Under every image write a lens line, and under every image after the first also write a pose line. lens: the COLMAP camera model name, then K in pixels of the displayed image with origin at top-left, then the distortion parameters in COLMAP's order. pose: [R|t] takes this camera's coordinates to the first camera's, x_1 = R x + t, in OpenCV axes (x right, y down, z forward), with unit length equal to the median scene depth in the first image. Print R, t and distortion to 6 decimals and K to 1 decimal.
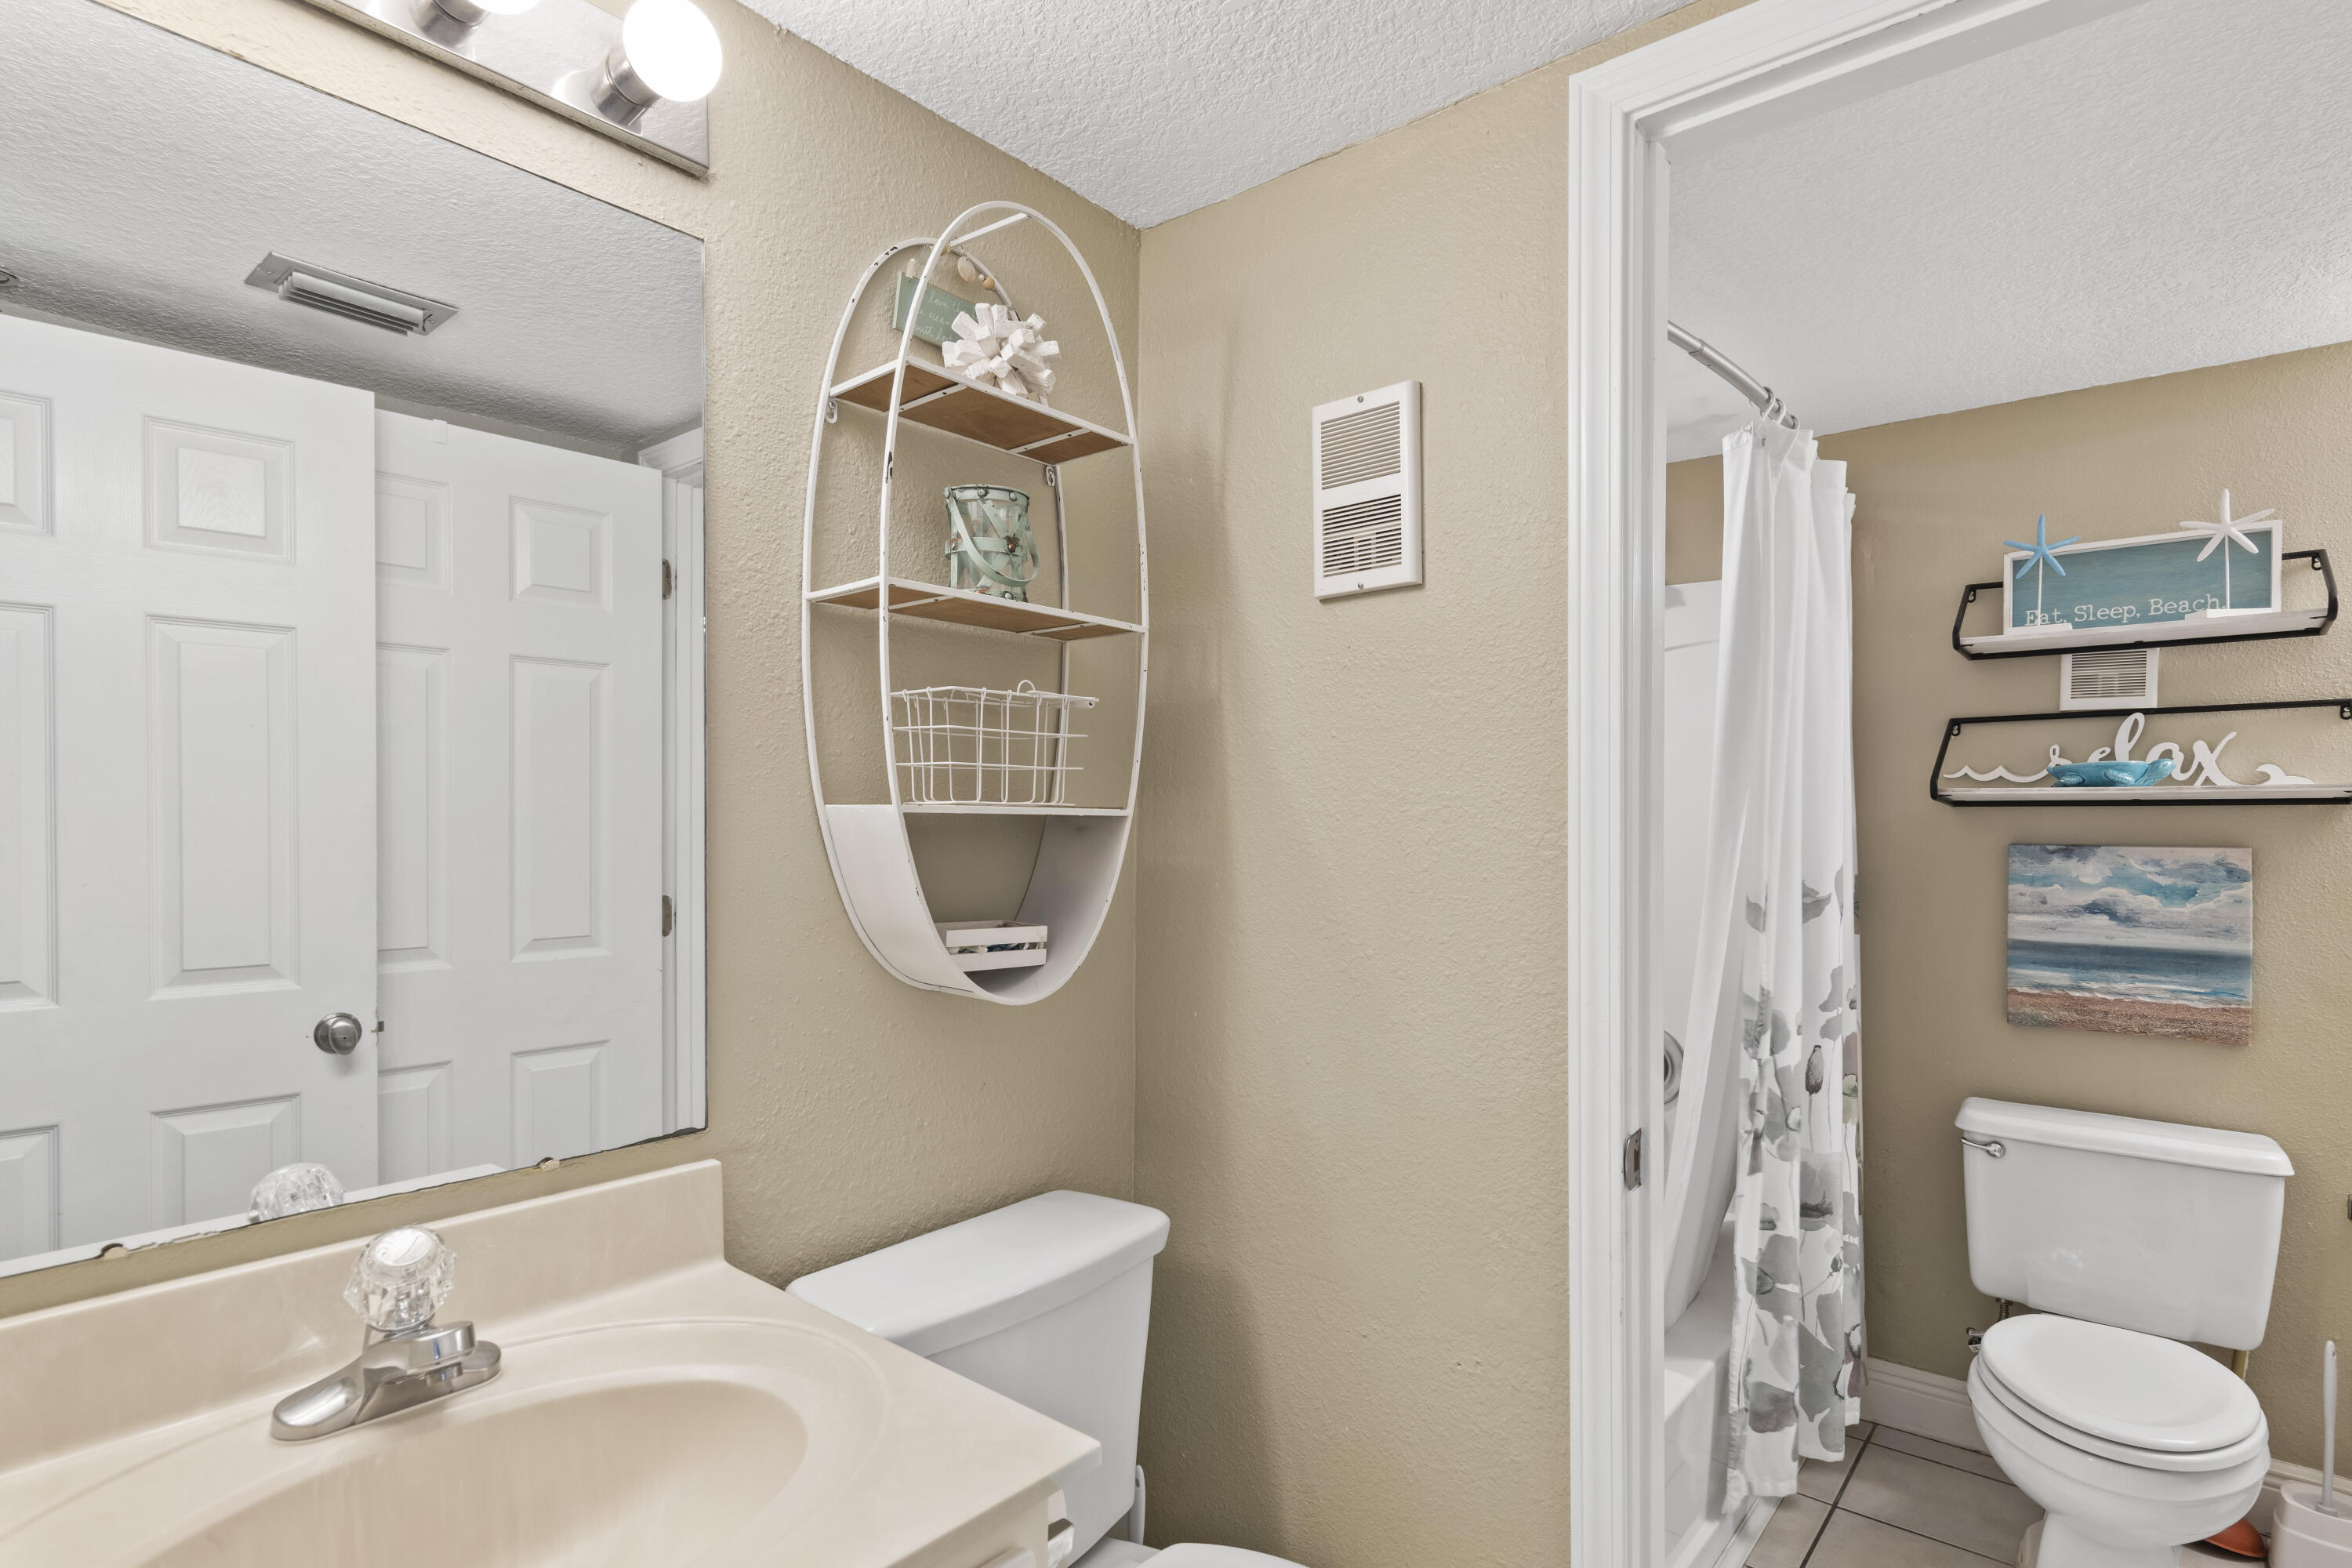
lens RADIAL K [[1152.3, 0, 1186.0], [0, 1152.3, 792.0], [0, 0, 1]] dist [0.001875, 0.001512]
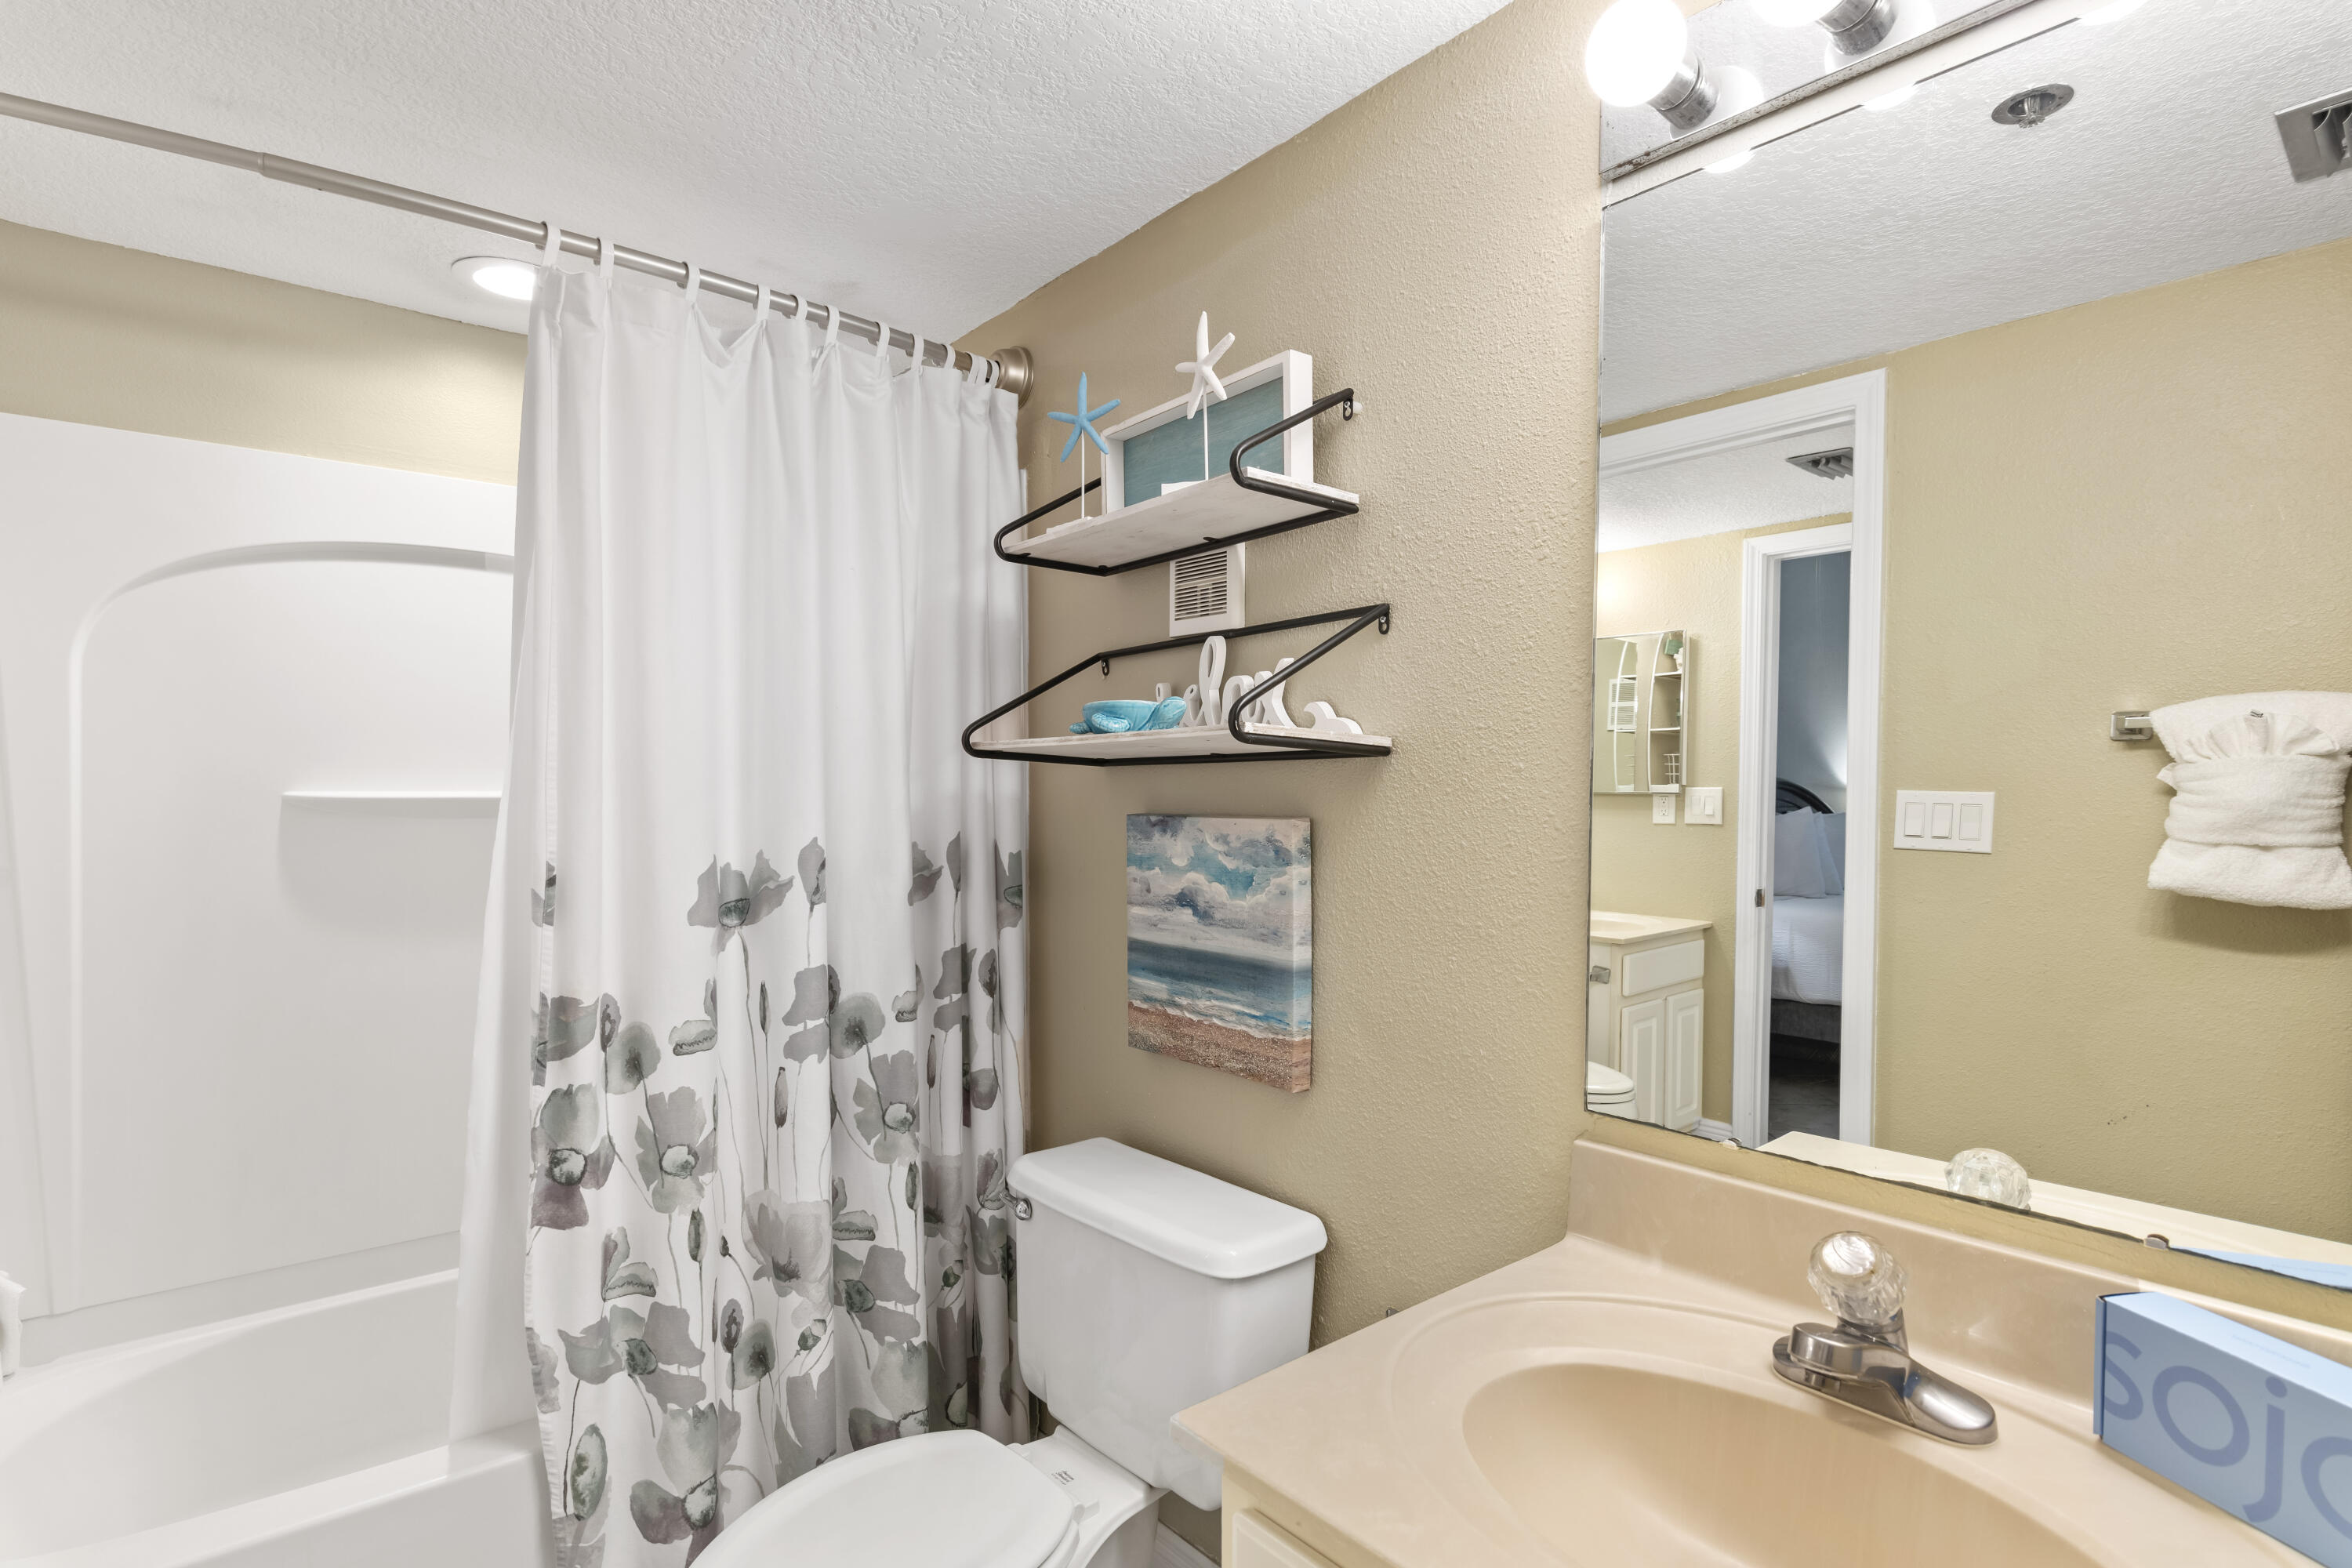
lens RADIAL K [[1152.3, 0, 1170.9], [0, 1152.3, 794.8], [0, 0, 1]] dist [0.001875, 0.001512]
pose [[0.984049, -0.002150, -0.177883, 0.927560], [0.007267, 0.999578, 0.028124, 0.011610], [0.177747, -0.028968, 0.983650, 0.265387]]
